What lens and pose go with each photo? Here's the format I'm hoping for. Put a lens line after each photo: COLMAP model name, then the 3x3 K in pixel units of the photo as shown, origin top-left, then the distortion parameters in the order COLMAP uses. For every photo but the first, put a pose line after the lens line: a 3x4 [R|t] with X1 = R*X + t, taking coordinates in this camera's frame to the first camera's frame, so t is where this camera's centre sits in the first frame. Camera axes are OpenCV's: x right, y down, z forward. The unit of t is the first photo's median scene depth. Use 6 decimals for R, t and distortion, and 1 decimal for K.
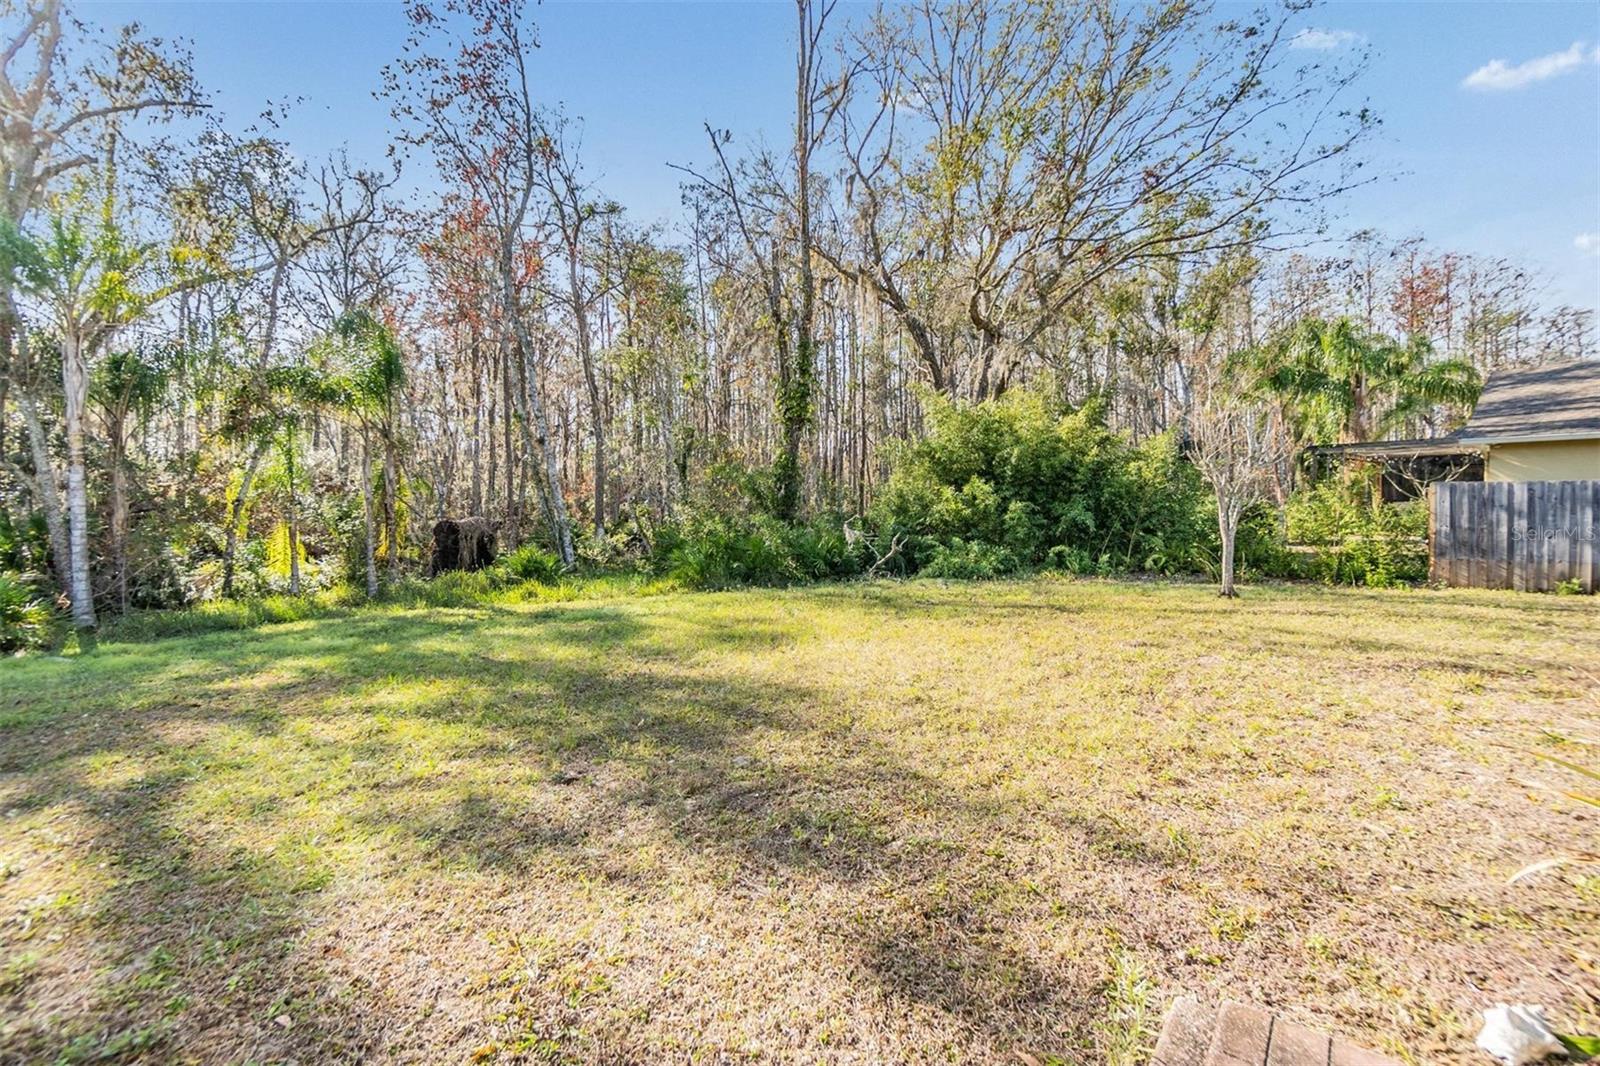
lens RADIAL K [[699.7, 0, 812.2], [0, 699.7, 530.5], [0, 0, 1]] dist [-0.003965, 0.000192]
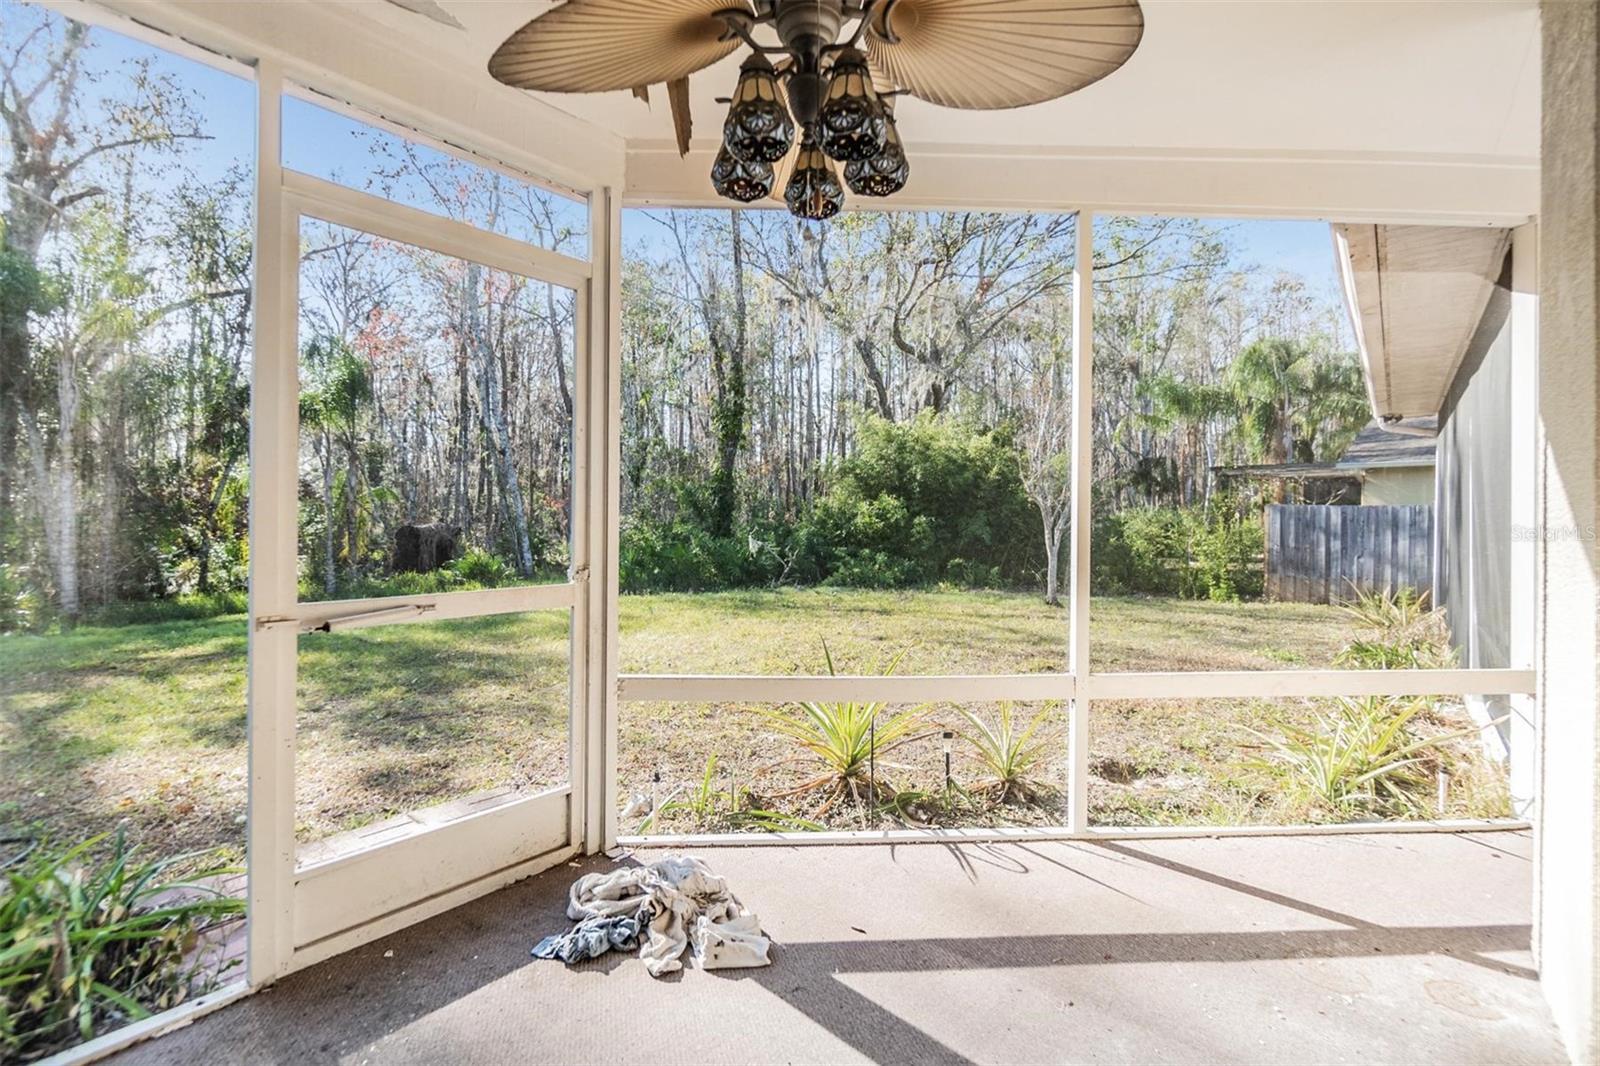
lens RADIAL K [[699.7, 0, 787.5], [0, 699.7, 534.7], [0, 0, 1]] dist [-0.003965, 0.000192]
pose [[0.999335, 0.015912, -0.032823, 0.128377], [-0.016178, 0.999838, -0.007877, -0.001381], [0.032693, 0.008402, 0.999430, -0.081243]]
